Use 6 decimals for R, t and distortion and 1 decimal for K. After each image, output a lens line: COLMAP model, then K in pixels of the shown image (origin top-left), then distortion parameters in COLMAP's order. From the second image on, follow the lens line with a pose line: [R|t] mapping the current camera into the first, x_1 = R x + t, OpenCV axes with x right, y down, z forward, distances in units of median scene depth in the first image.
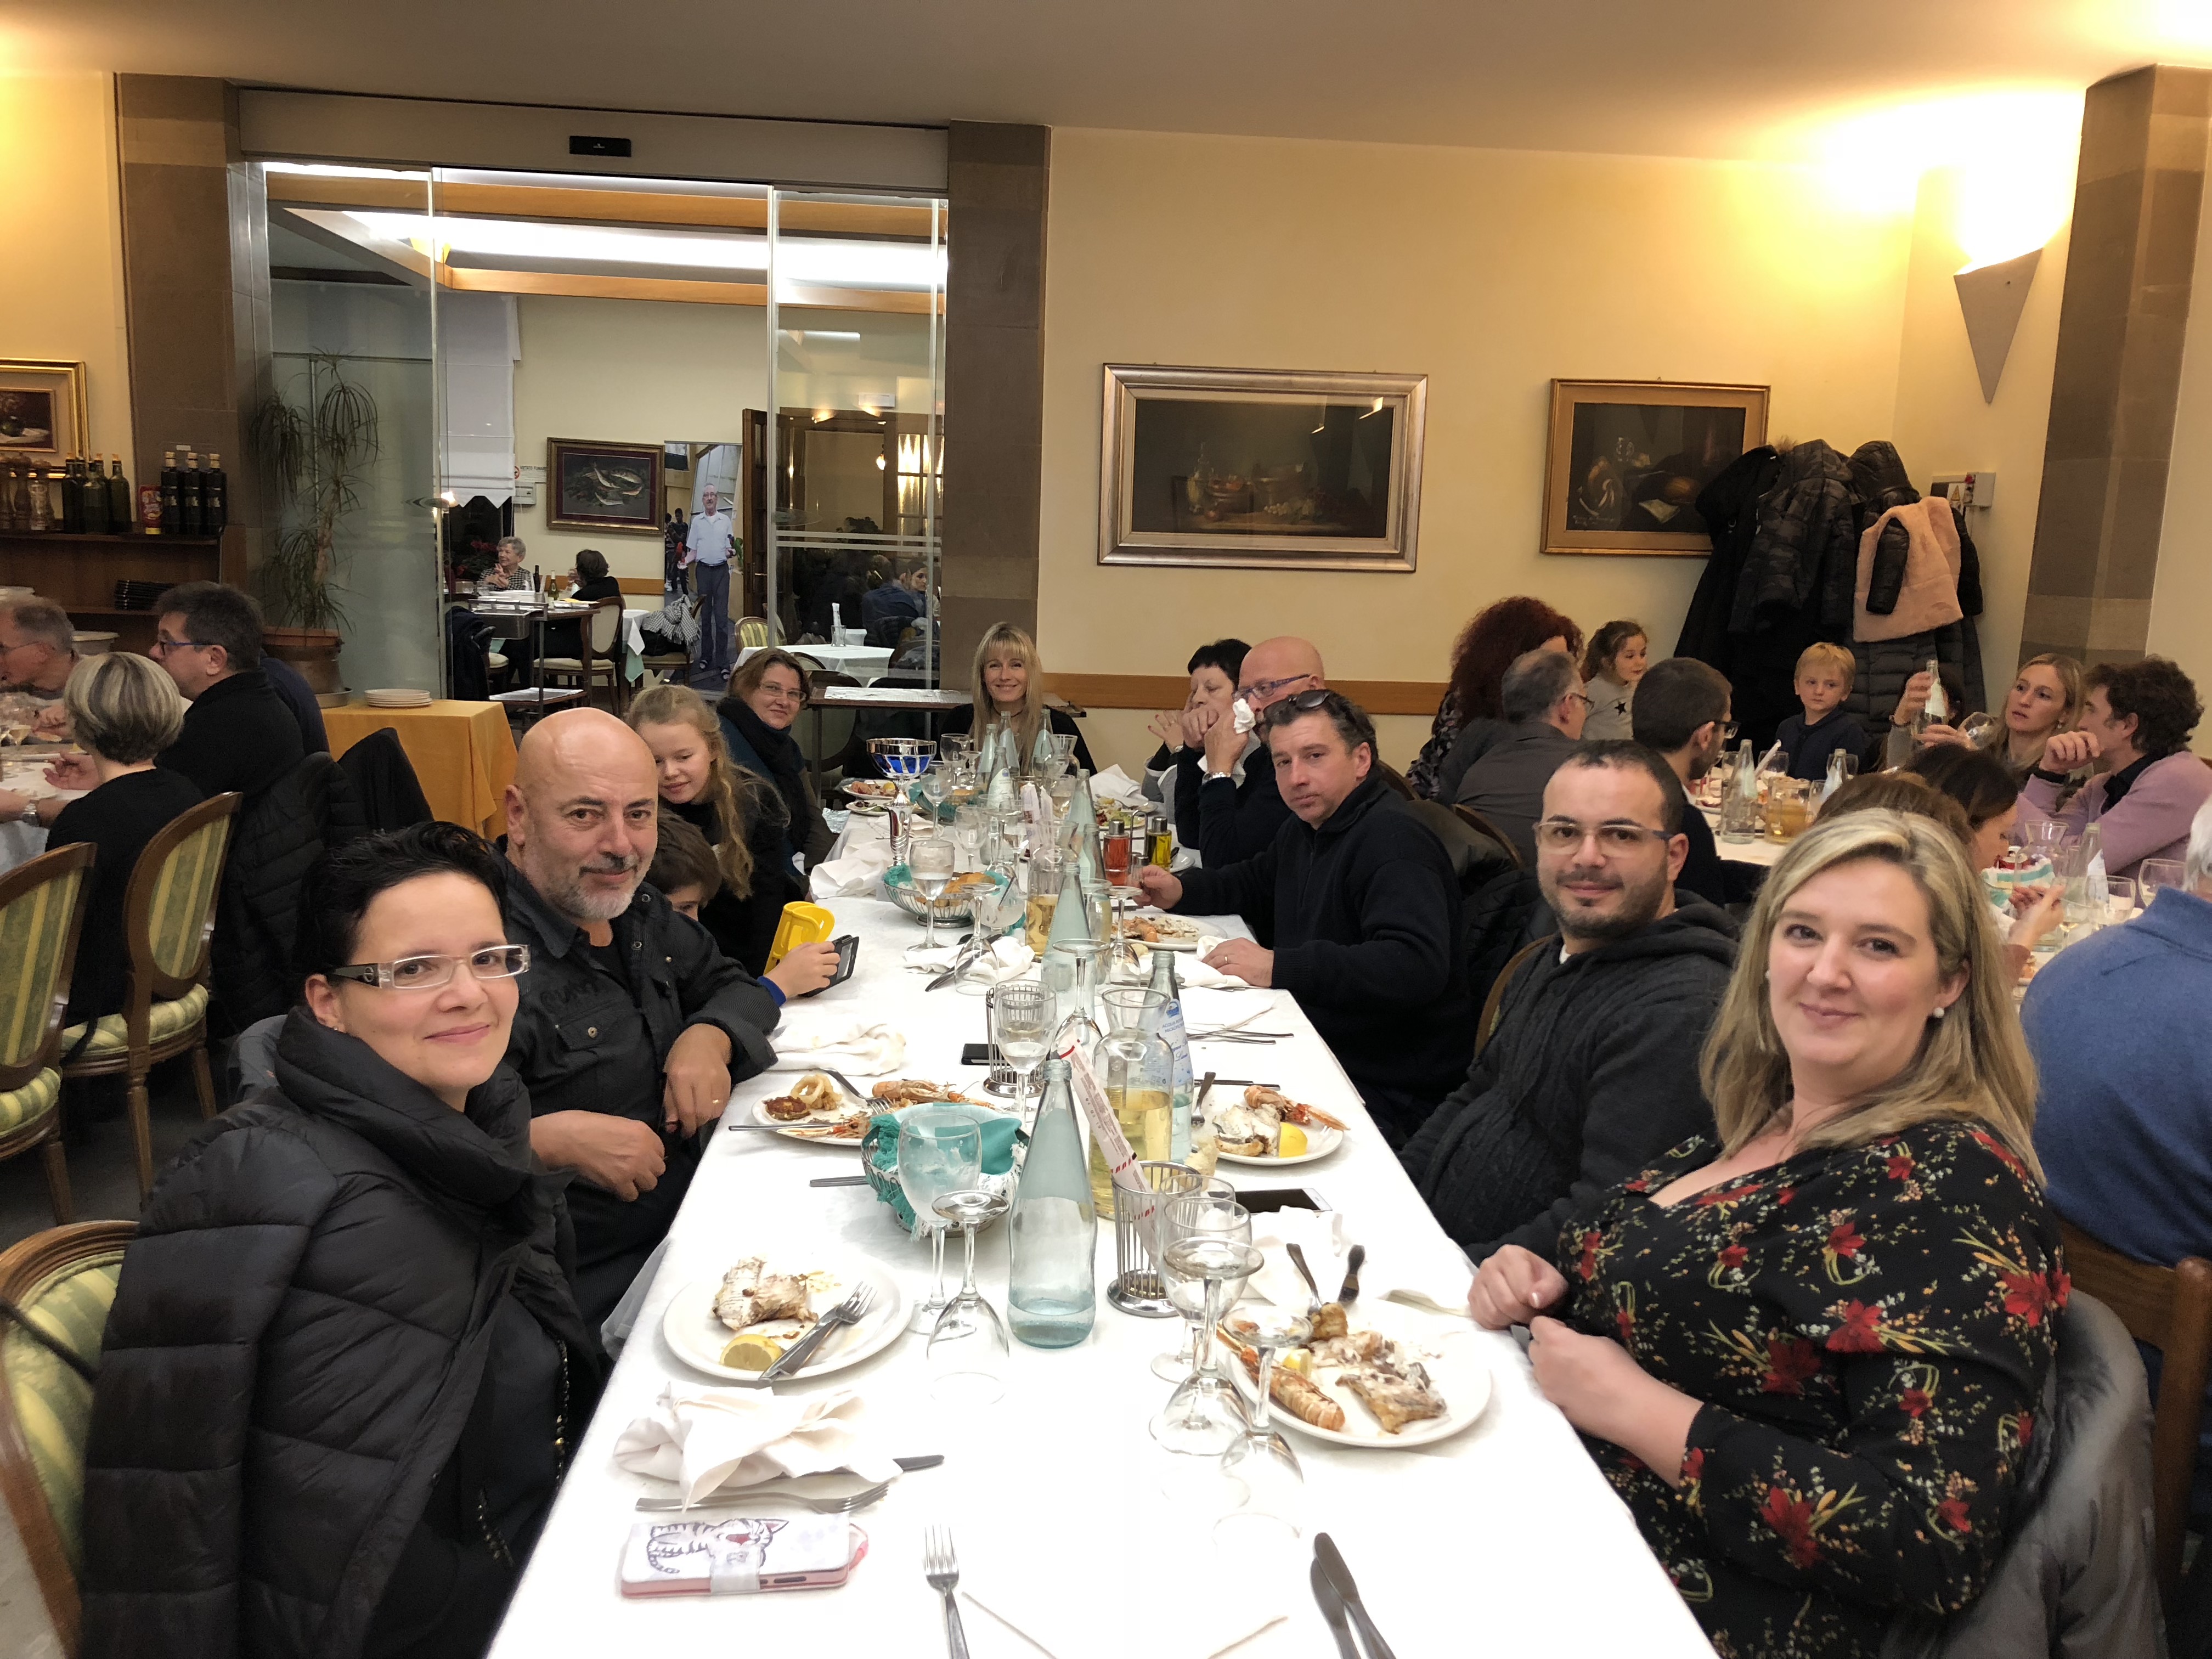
lens RADIAL K [[1806.6, 0, 1105.9], [0, 1806.6, 812.6], [0, 0, 1]] dist [0.023956, -0.030522]
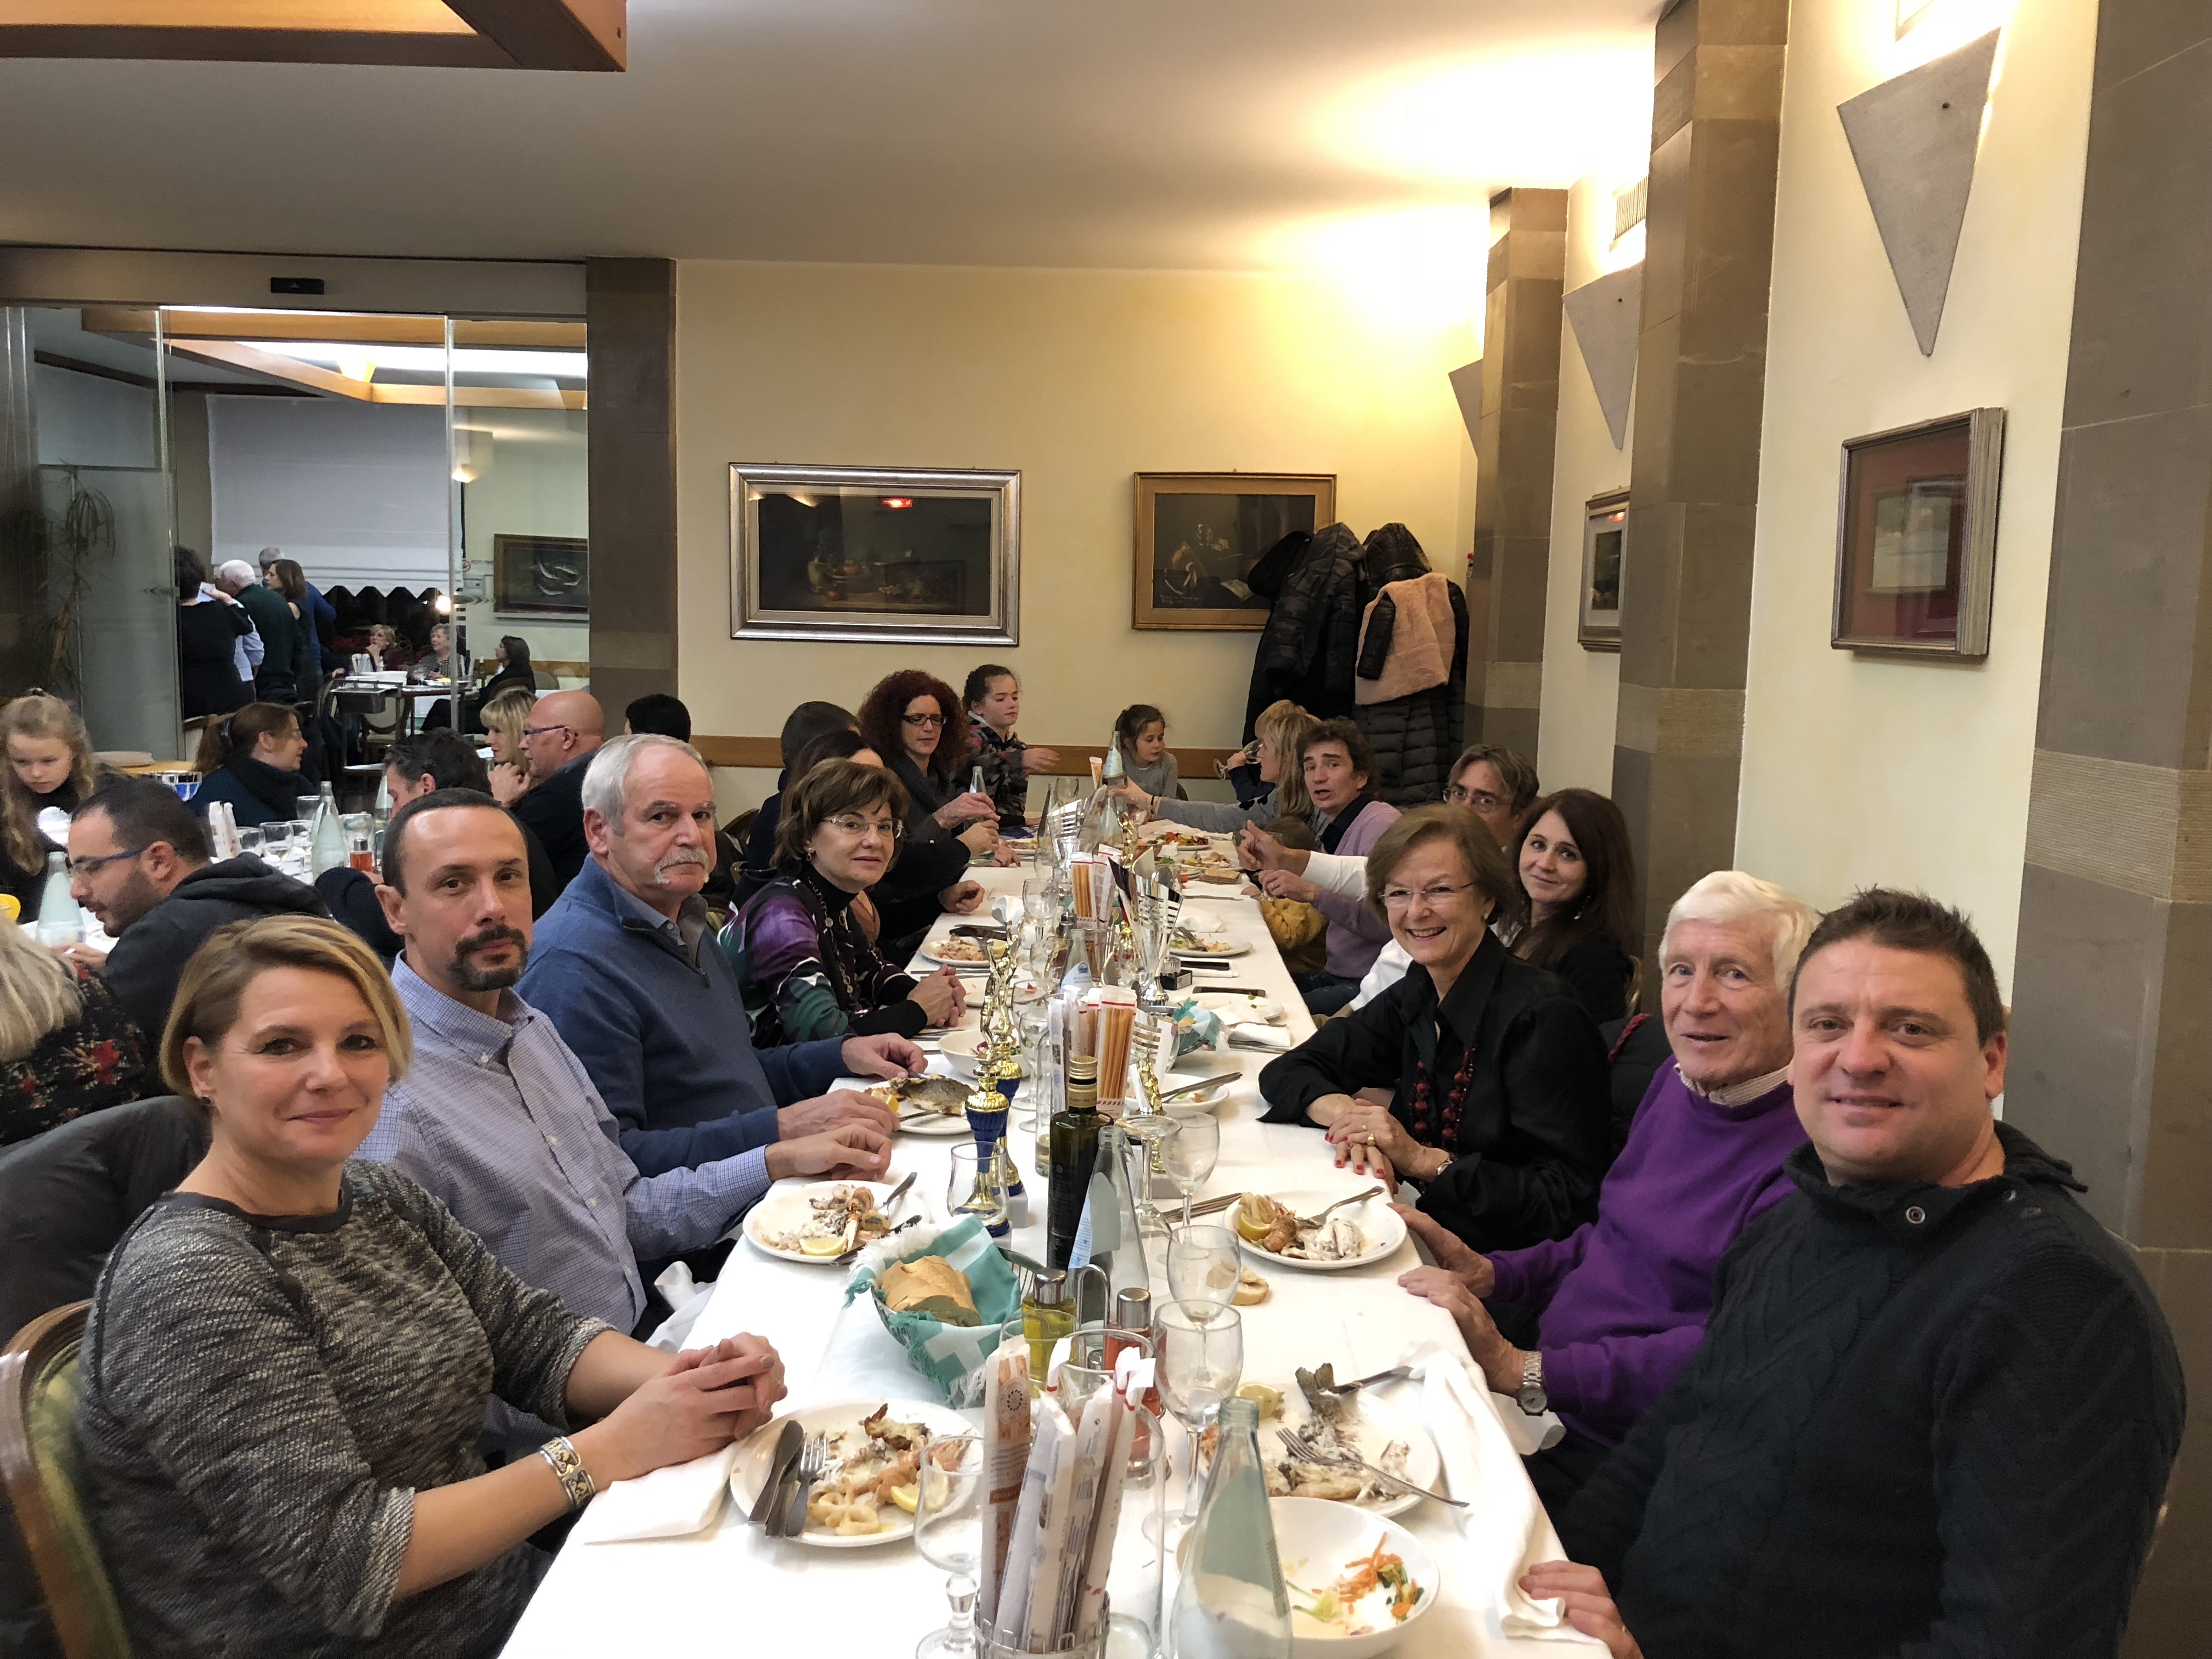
lens RADIAL K [[1806.6, 0, 1100.4], [0, 1806.6, 846.0], [0, 0, 1]] dist [0.023956, -0.030522]
pose [[0.995311, 0.005338, -0.096576, 0.337536], [-0.008343, 0.999493, -0.030734, 0.024847], [0.096363, 0.031395, 0.994851, -0.100409]]
